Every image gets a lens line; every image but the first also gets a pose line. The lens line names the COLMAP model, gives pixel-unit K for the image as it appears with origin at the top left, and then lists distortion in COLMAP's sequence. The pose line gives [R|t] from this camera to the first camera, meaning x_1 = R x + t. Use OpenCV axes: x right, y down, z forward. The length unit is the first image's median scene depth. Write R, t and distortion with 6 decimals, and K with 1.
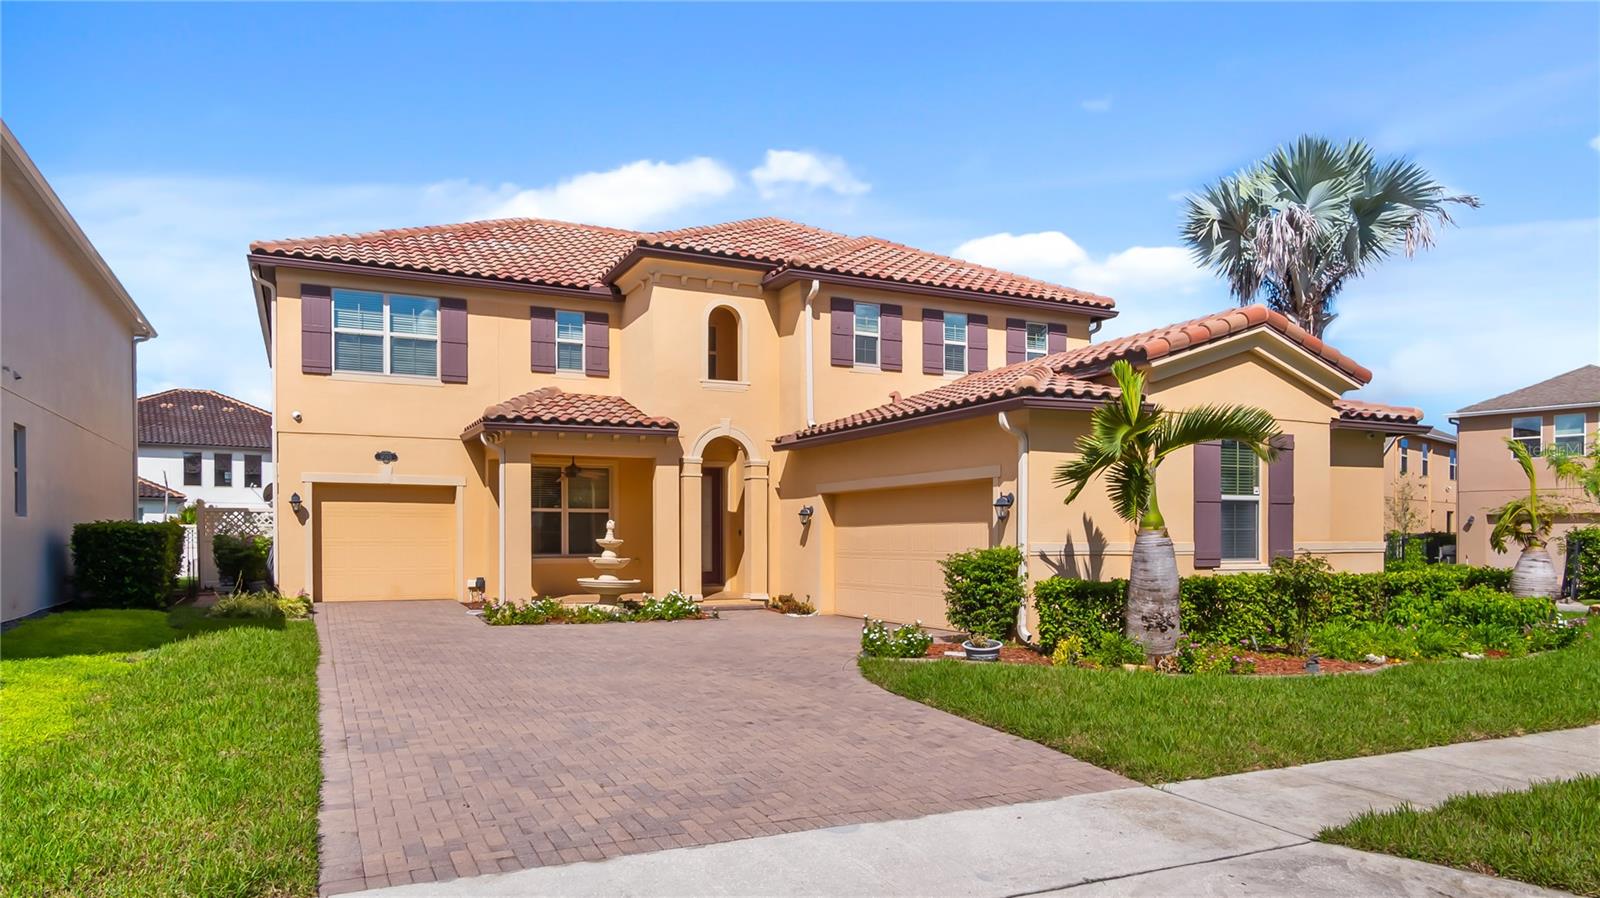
lens RADIAL K [[1032.3, 0, 798.3], [0, 1032.3, 480.6], [0, 0, 1]] dist [-0.002510, 0.000427]
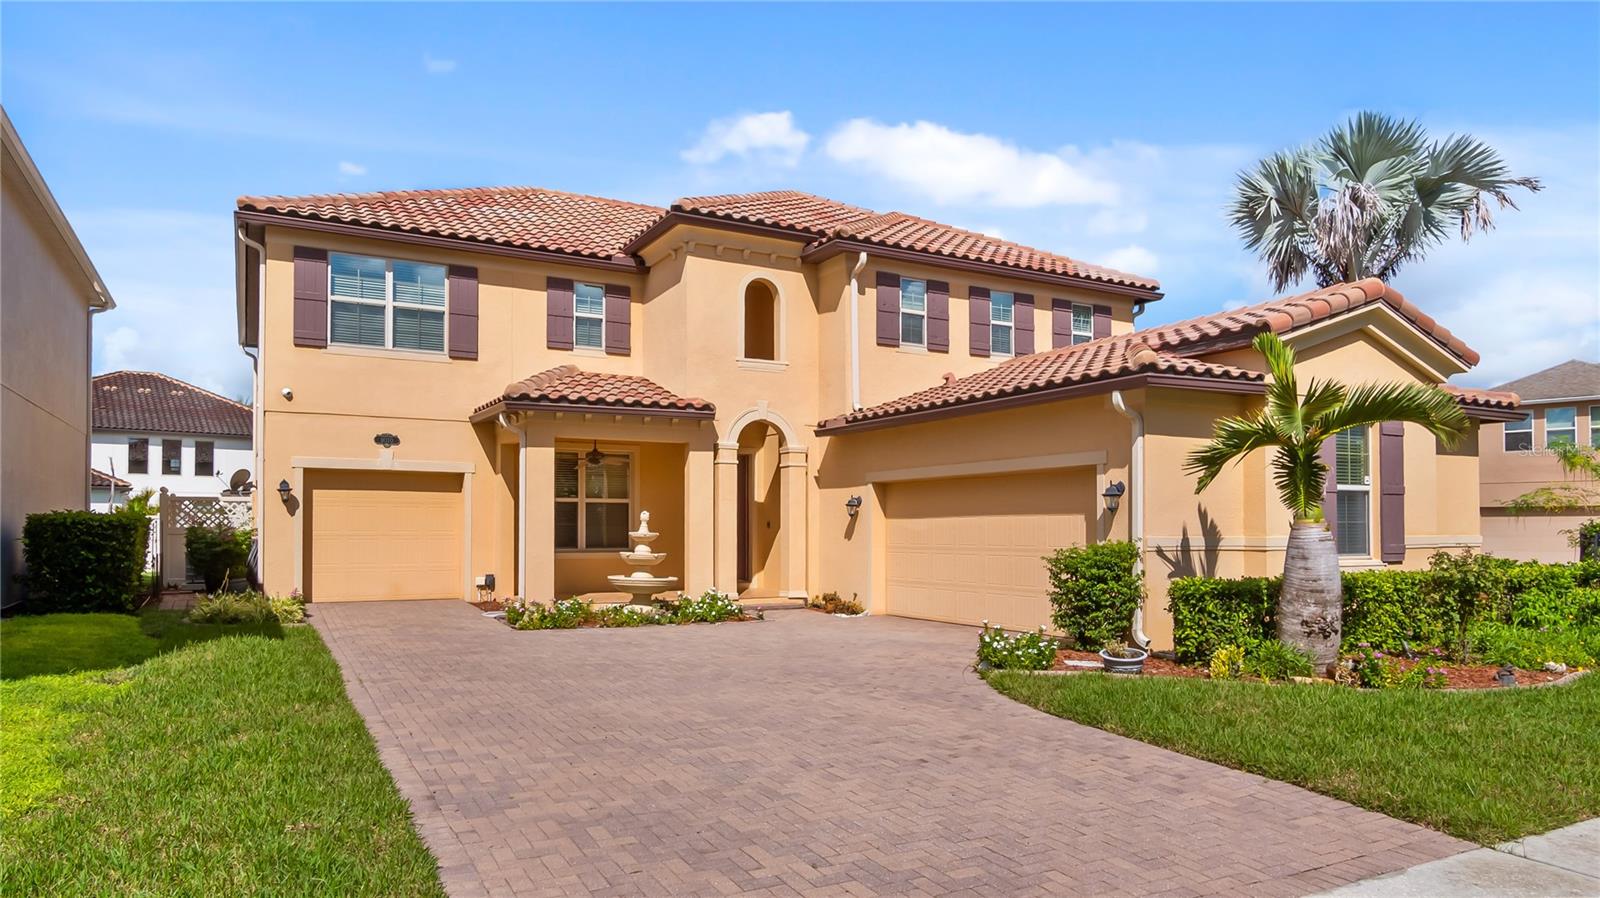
lens RADIAL K [[1013.4, 0, 800.0], [0, 1013.4, 449.0], [0, 0, 1]] dist [-0.000435, -0.001718]
pose [[0.998183, 0.005440, 0.060003, -0.094362], [-0.004024, 0.999711, -0.023693, 0.004335], [-0.060114, 0.023409, 0.997917, 0.099997]]
